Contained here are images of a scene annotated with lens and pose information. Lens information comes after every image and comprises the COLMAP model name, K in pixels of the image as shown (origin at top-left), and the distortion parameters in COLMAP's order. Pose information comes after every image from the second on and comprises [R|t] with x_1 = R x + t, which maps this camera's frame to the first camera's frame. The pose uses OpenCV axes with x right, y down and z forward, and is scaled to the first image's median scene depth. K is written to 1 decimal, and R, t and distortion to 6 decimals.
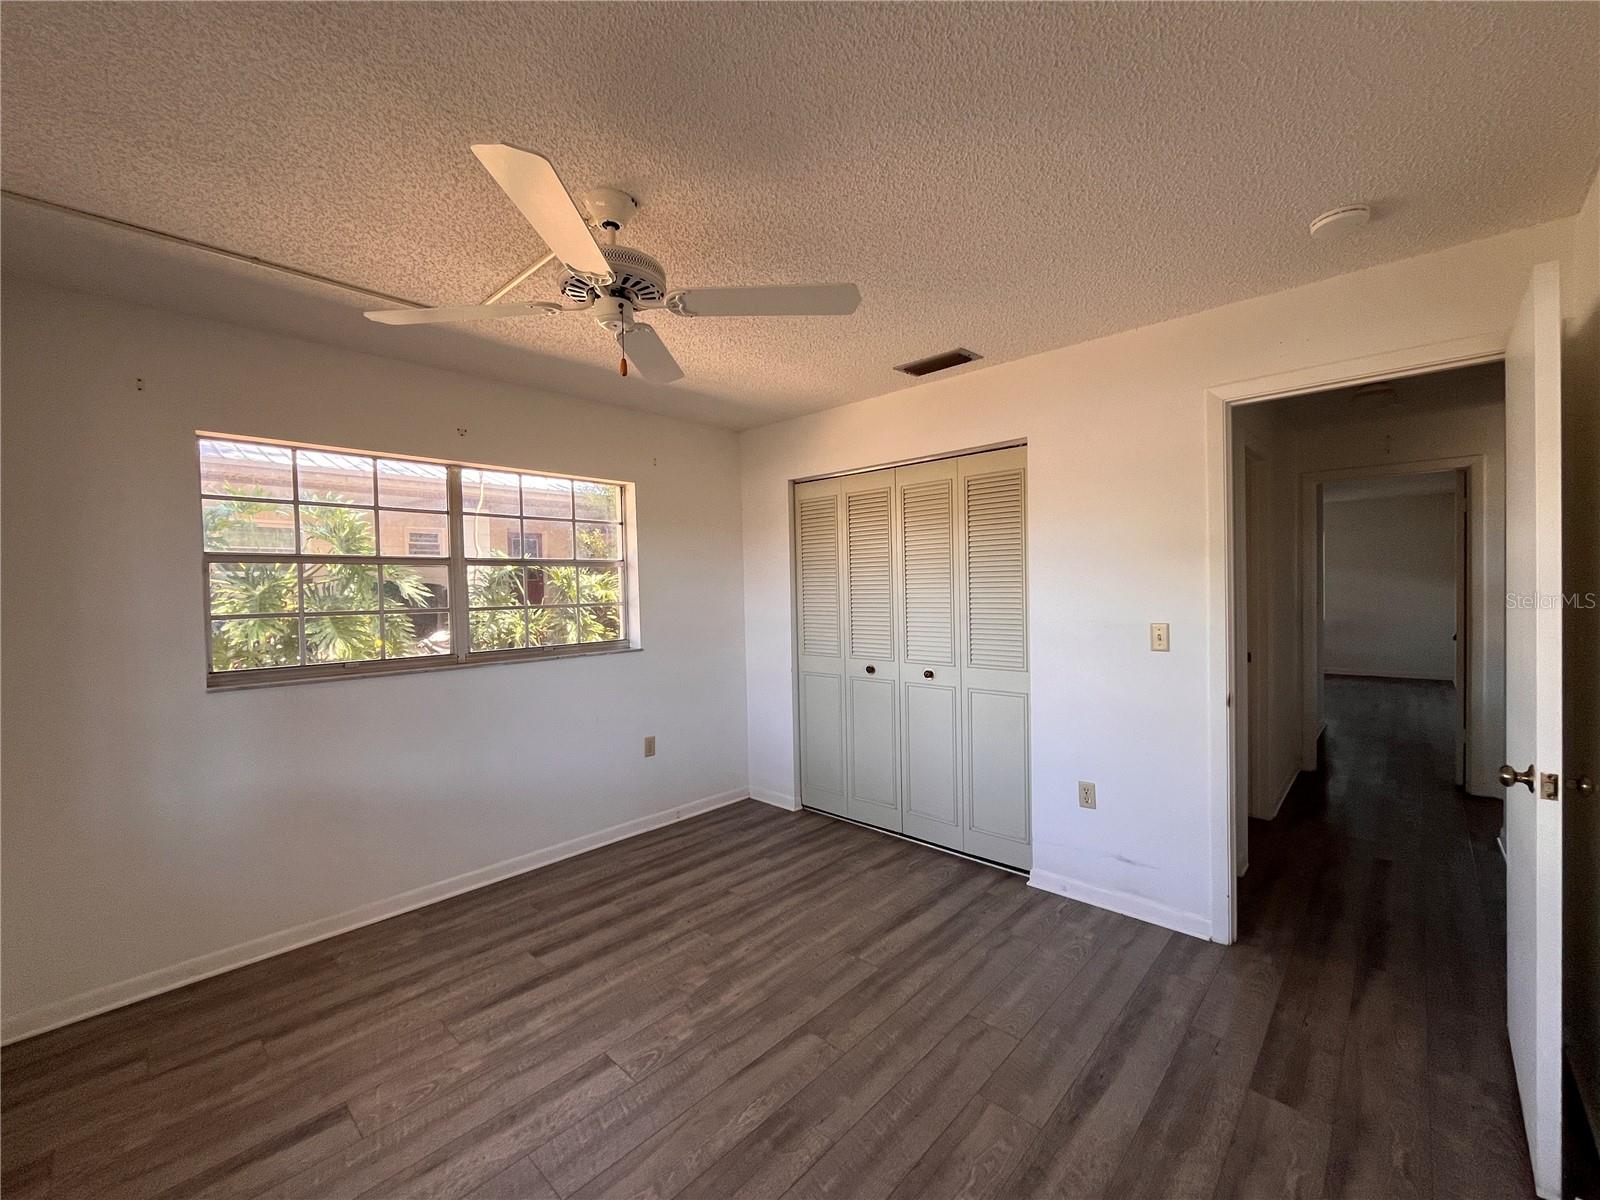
lens RADIAL K [[655.9, 0, 795.6], [0, 655.9, 600.6], [0, 0, 1]] dist [-0.003603, 0.000252]
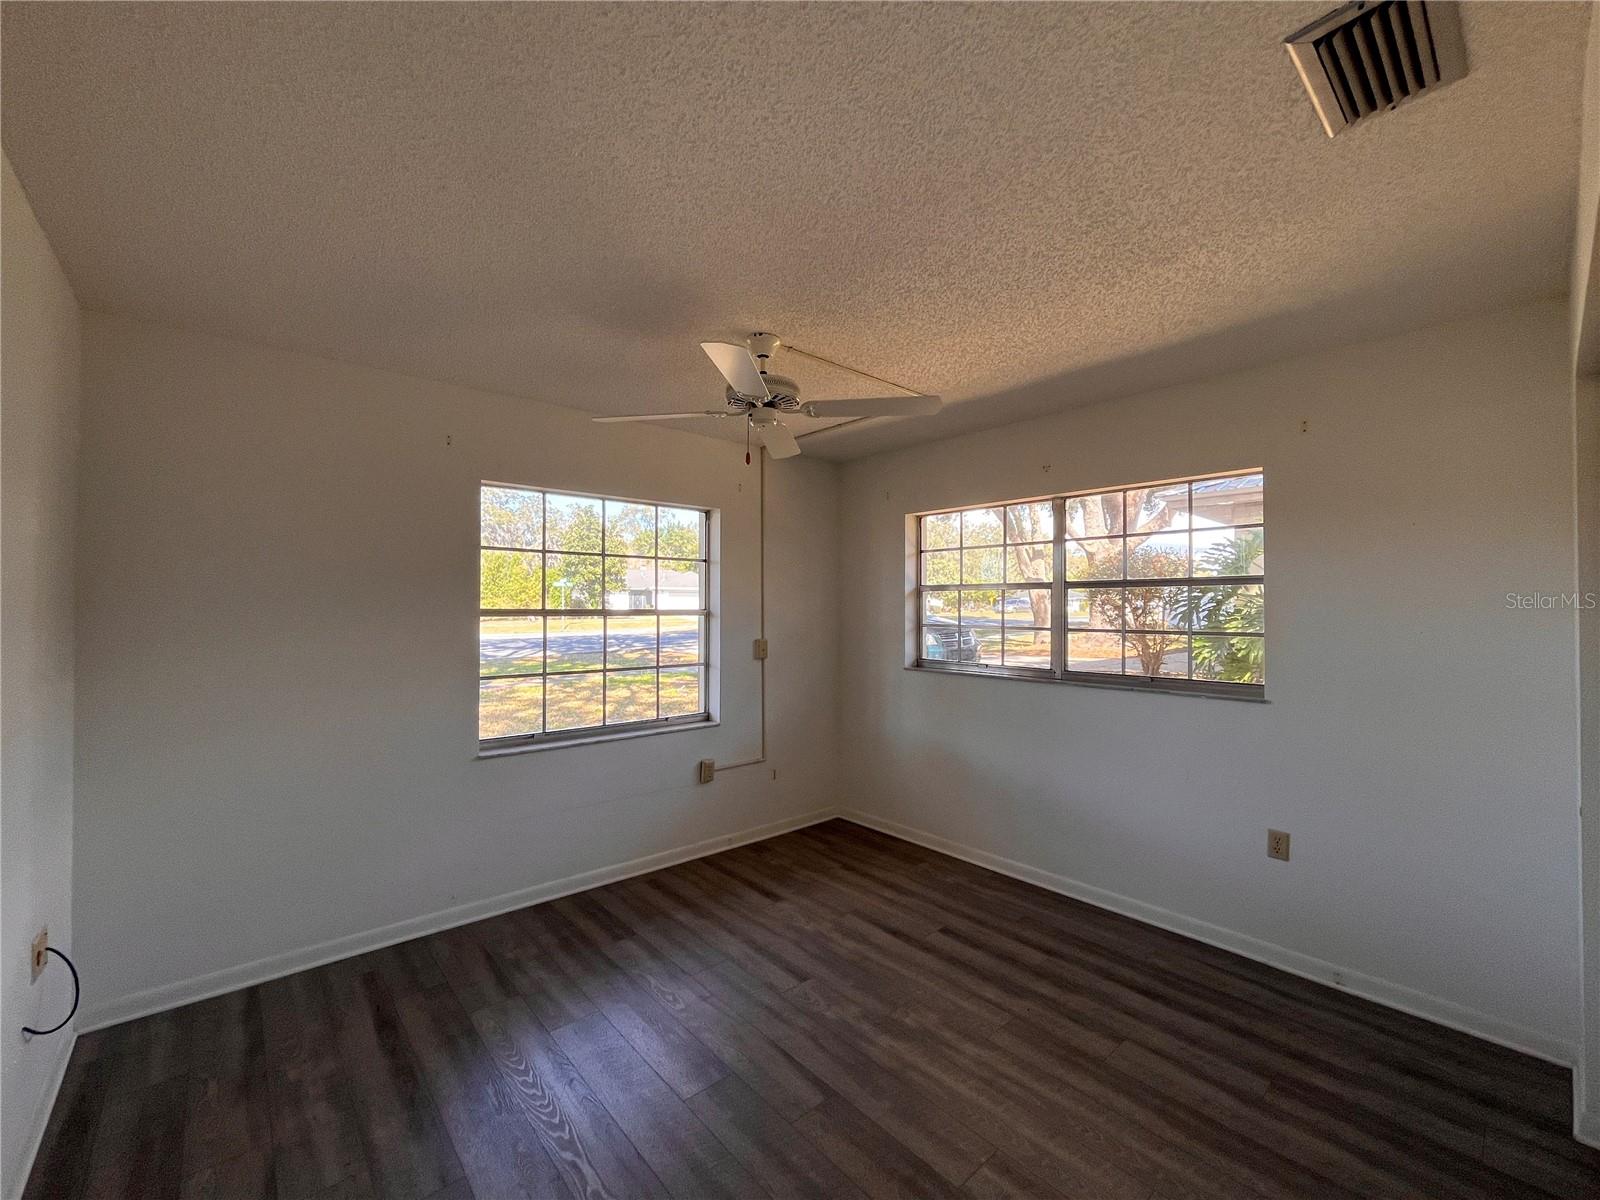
lens RADIAL K [[655.9, 0, 795.6], [0, 655.9, 600.6], [0, 0, 1]] dist [-0.003603, 0.000252]
pose [[-0.098110, 0.005968, -0.995158, 0.737248], [-0.023816, 0.999682, 0.008343, -0.040956], [0.994891, 0.024519, -0.097936, 0.803718]]
